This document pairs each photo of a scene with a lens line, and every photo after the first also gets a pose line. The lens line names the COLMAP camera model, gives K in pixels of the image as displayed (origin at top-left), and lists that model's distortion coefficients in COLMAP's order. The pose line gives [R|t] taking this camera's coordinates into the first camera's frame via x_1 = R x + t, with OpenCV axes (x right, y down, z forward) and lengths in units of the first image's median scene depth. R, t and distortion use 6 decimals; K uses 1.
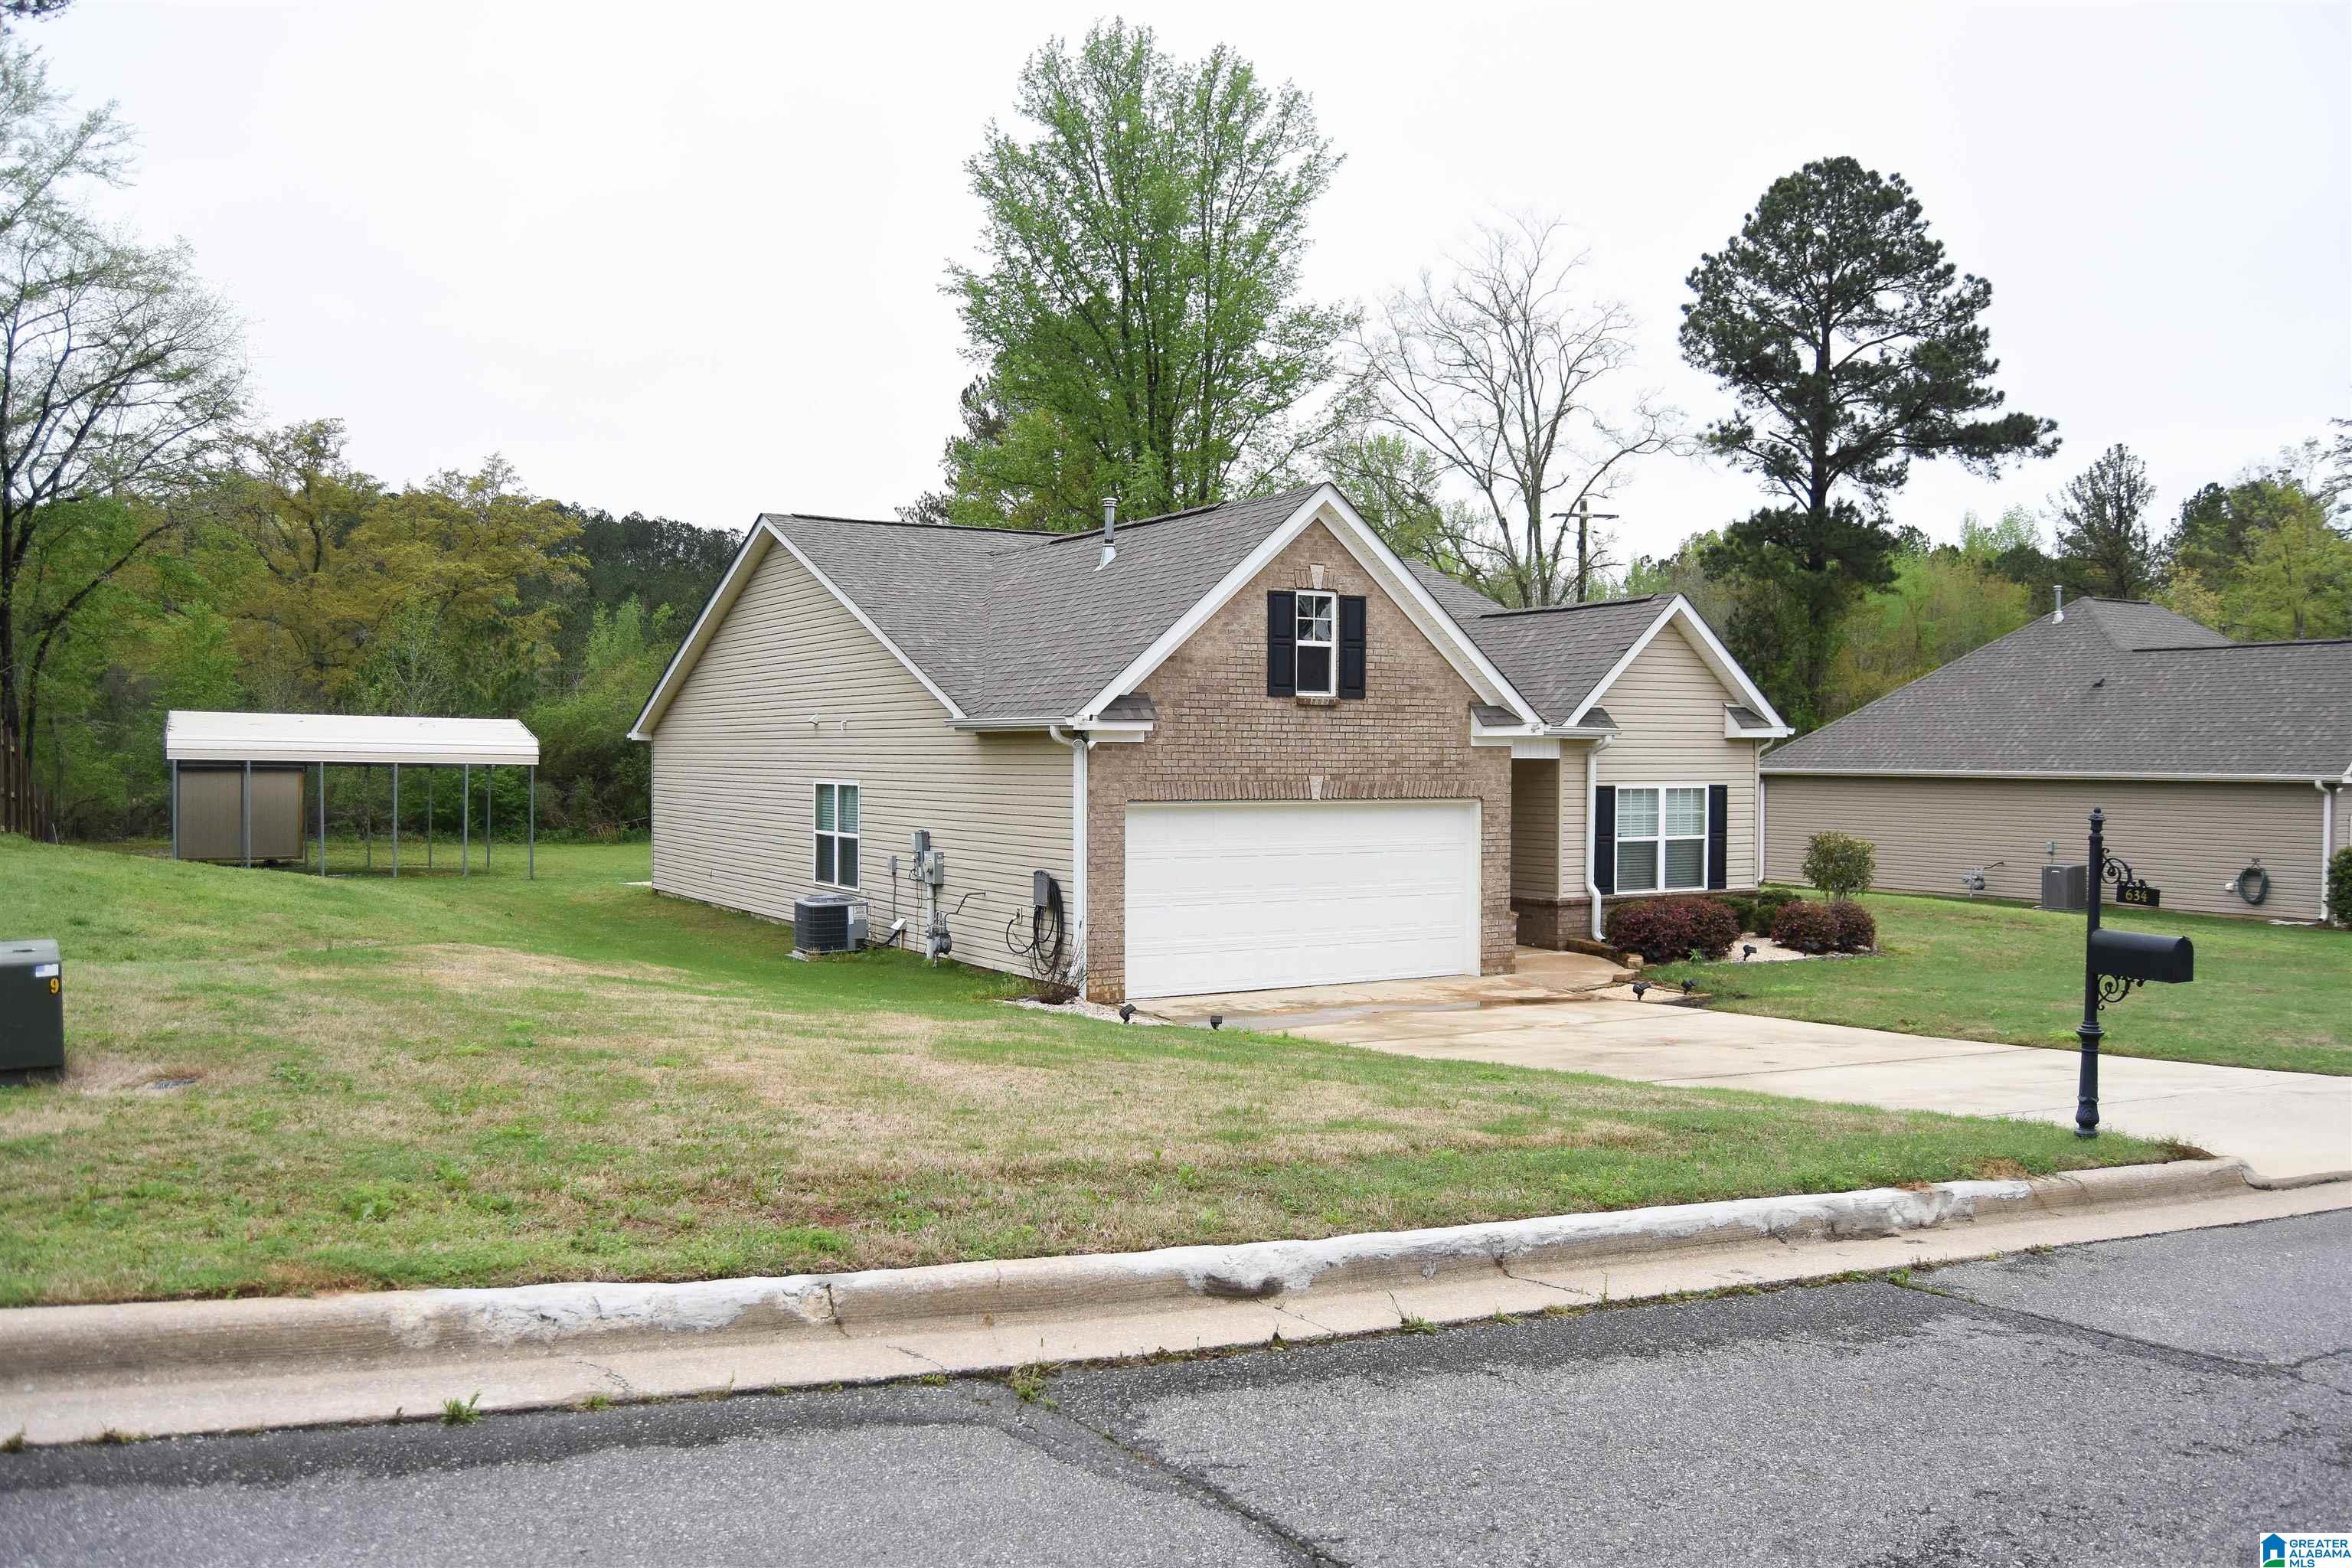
lens RADIAL K [[1864.1, 0, 1177.6], [0, 1864.1, 795.8], [0, 0, 1]] dist [-0.071869, 0.001455]
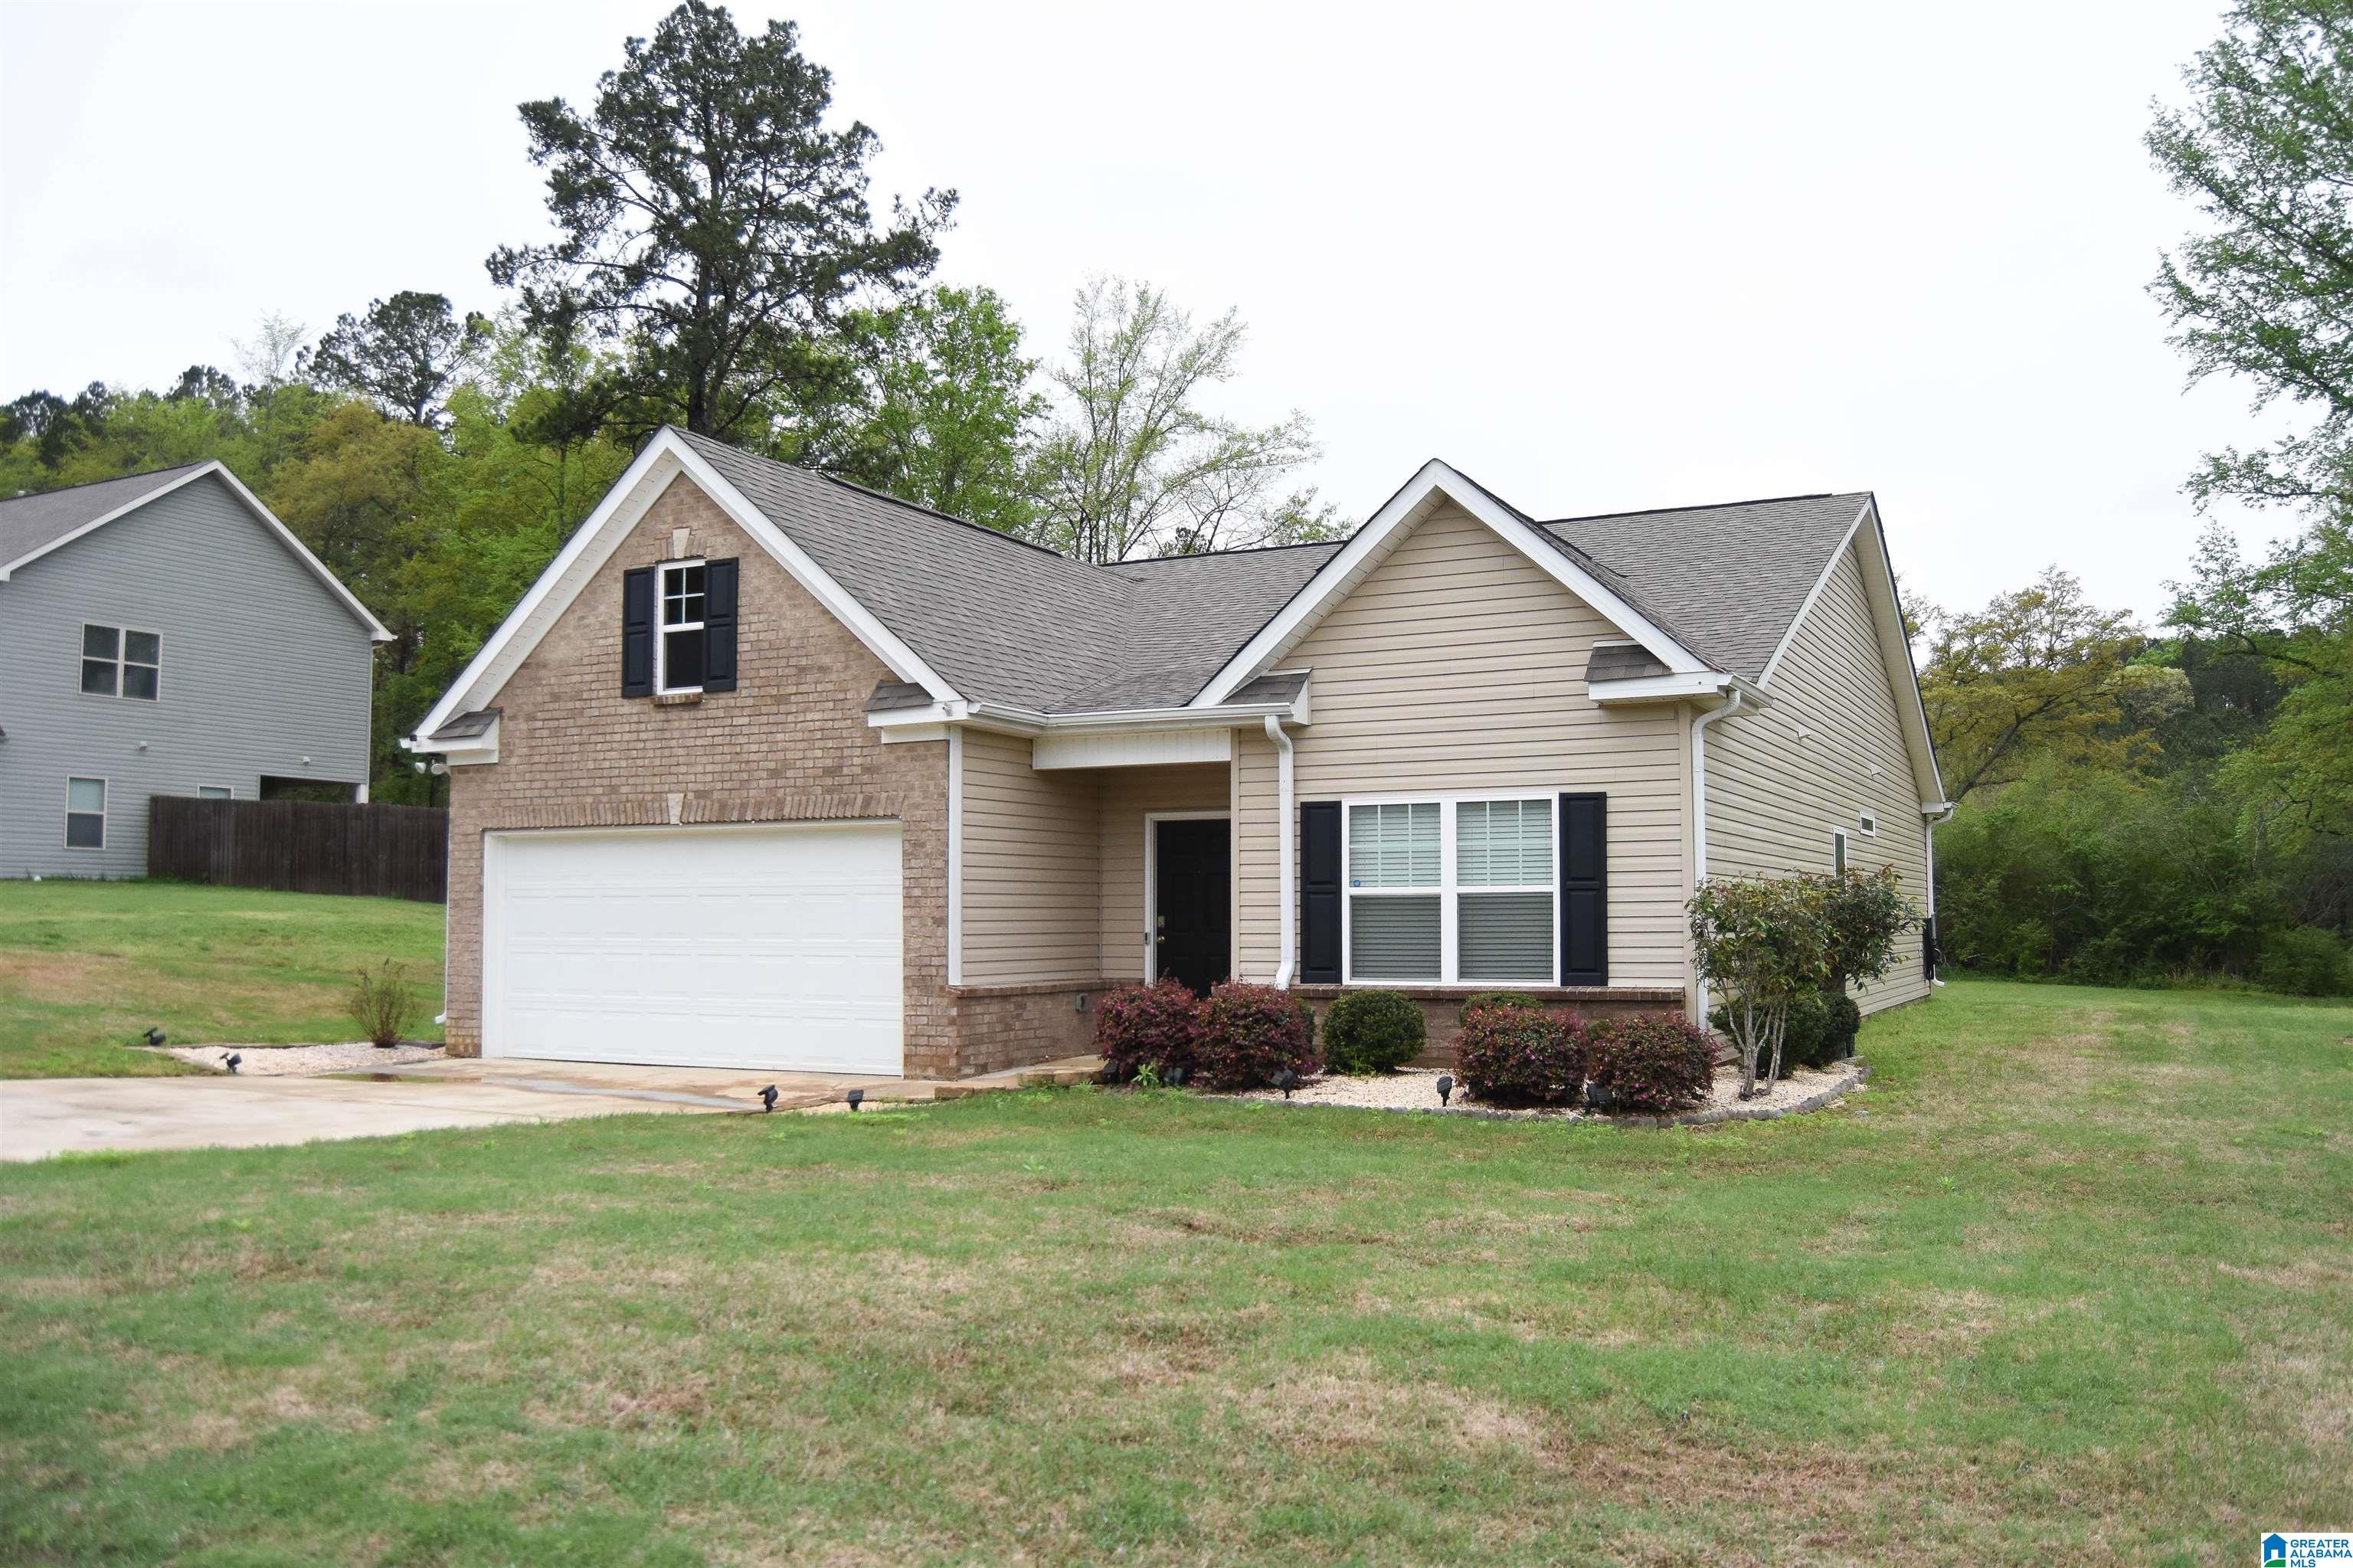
lens RADIAL K [[1916.0, 0, 1203.5], [0, 1916.0, 787.5], [0, 0, 1]] dist [-0.082463, 0.021895]
pose [[0.540307, -0.064718, -0.838976, 0.729453], [-0.014878, 0.996147, -0.086424, 0.044258], [0.841336, 0.059177, 0.537263, 0.636206]]
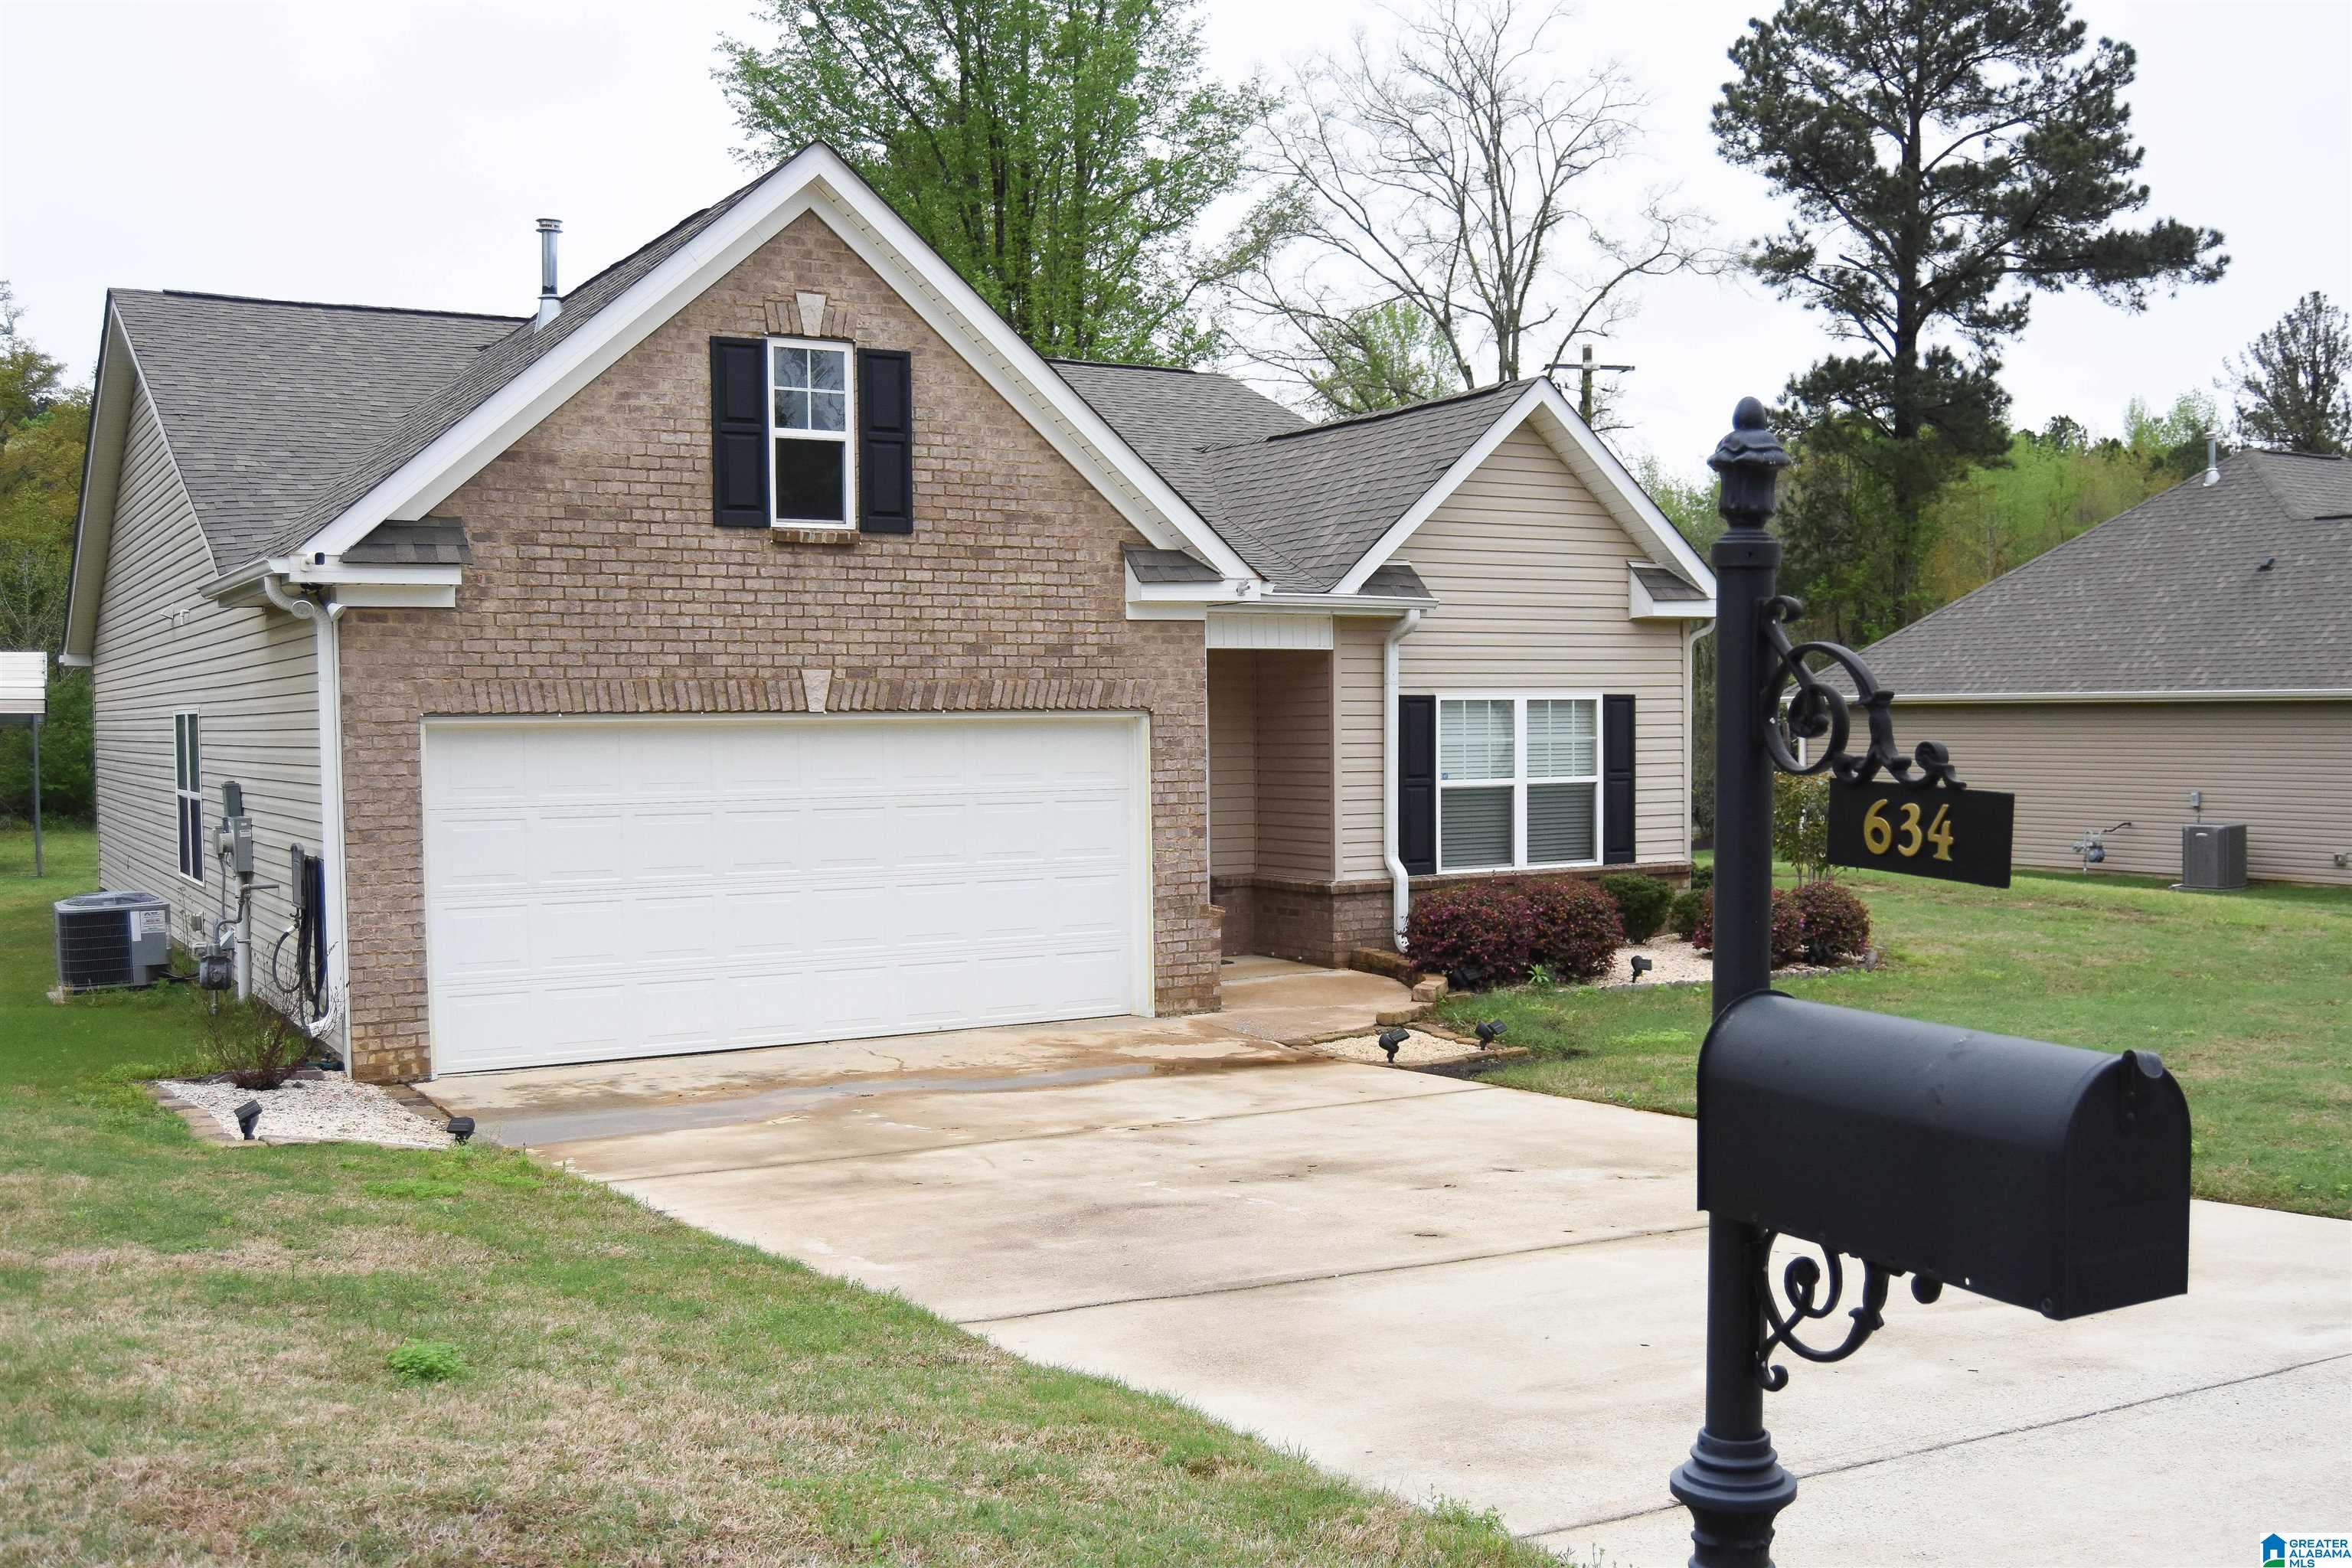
lens RADIAL K [[2229.4, 0, 1237.8], [0, 2229.4, 833.6], [0, 0, 1]] dist [-0.076606, 0.029878]
pose [[0.999798, -0.014000, 0.014394, 0.160825], [0.013556, 0.999443, 0.030487, 0.016790], [-0.014813, -0.030286, 0.999432, 0.274231]]
